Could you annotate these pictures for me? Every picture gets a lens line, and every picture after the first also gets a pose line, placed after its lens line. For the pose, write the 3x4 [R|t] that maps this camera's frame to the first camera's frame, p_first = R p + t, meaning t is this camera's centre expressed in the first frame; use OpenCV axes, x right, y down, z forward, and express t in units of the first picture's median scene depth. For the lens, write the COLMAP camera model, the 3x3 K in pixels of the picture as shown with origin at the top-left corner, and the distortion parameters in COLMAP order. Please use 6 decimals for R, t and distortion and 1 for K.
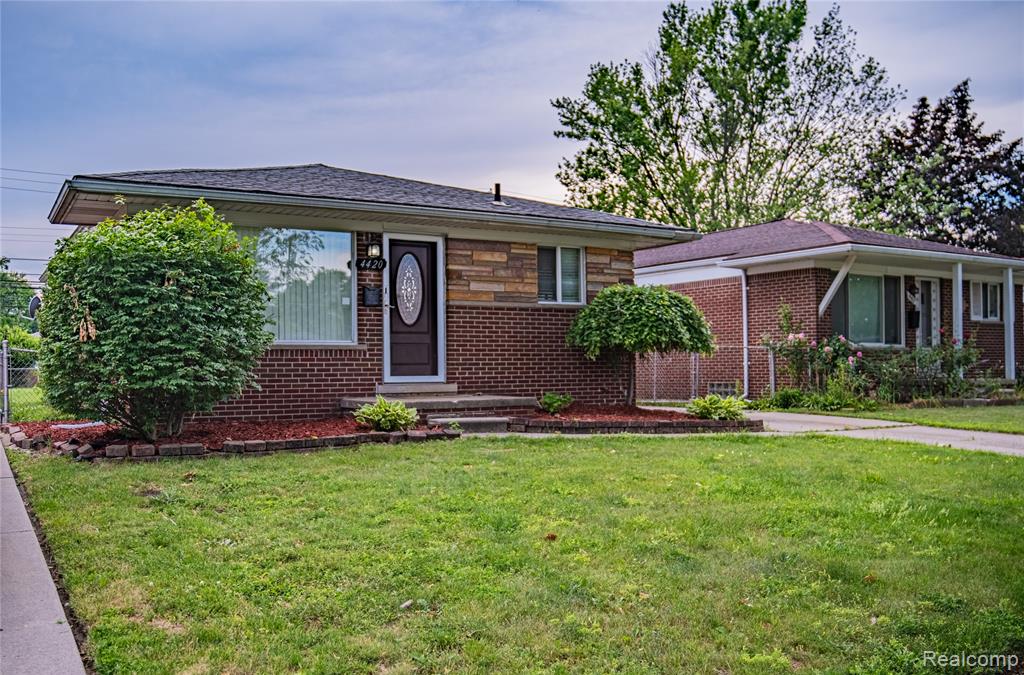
lens RADIAL K [[930.7, 0, 508.8], [0, 930.7, 343.7], [0, 0, 1]] dist [-0.080824, 0.005766]
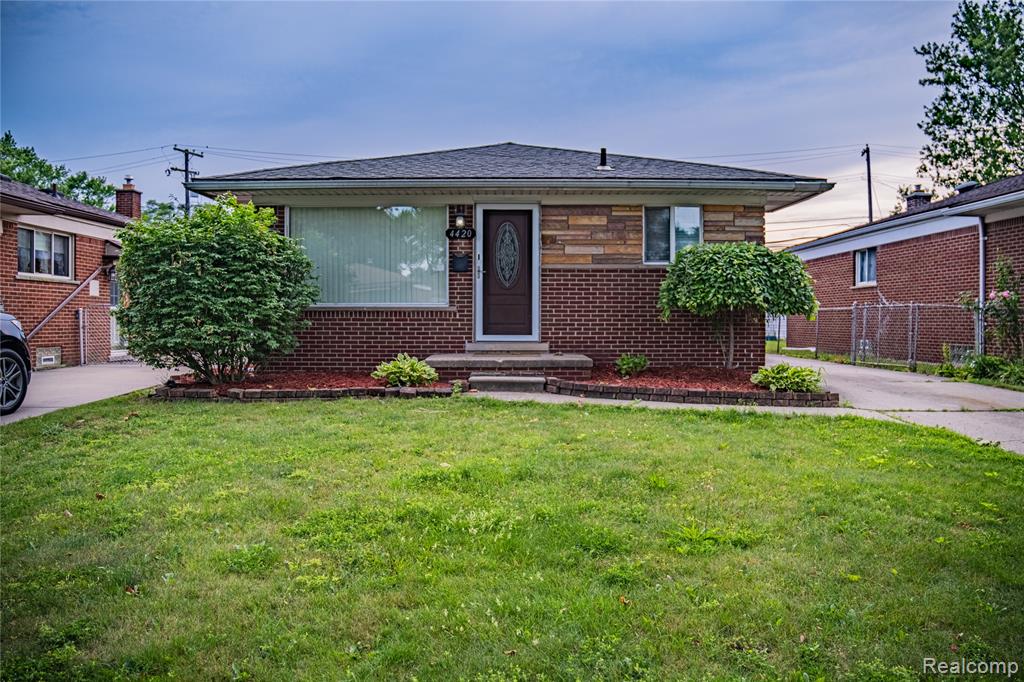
lens RADIAL K [[806.2, 0, 511.9], [0, 806.2, 331.7], [0, 0, 1]] dist [-0.089356, 0.056366]
pose [[0.852132, 0.018915, -0.522984, 0.388362], [0.004884, 0.999016, 0.044089, -0.010537], [0.523303, -0.040124, 0.851201, 0.198480]]
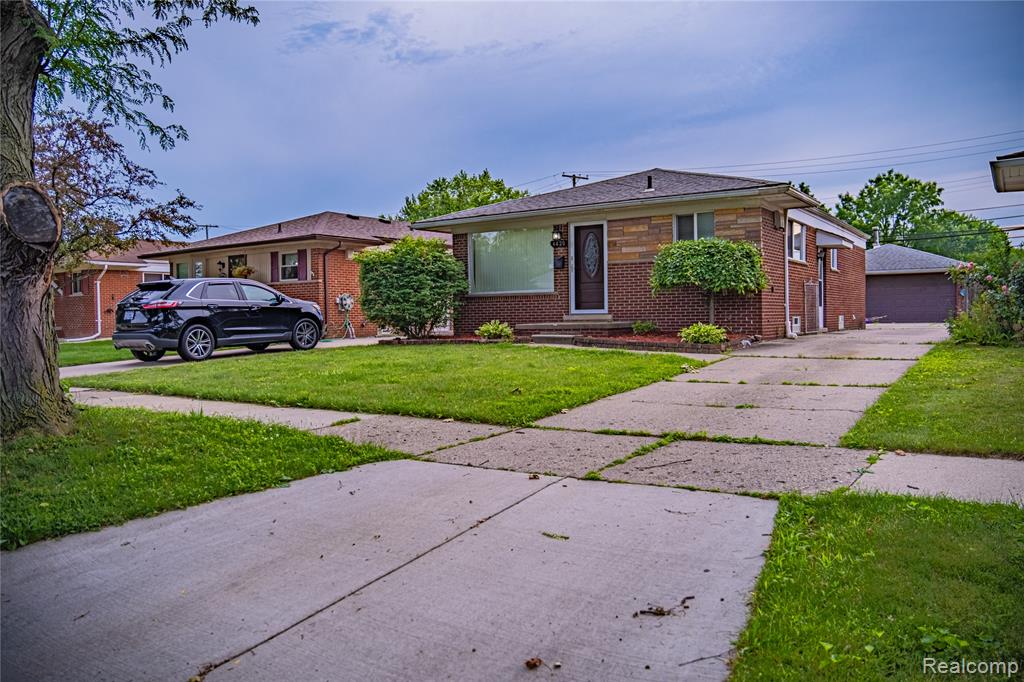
lens RADIAL K [[806.2, 0, 513.5], [0, 806.2, 343.5], [0, 0, 1]] dist [-0.089356, 0.056366]
pose [[0.394534, 0.033215, -0.918281, 1.114393], [0.036325, 0.998002, 0.051705, 0.015956], [0.918163, -0.053756, 0.392539, 0.320549]]
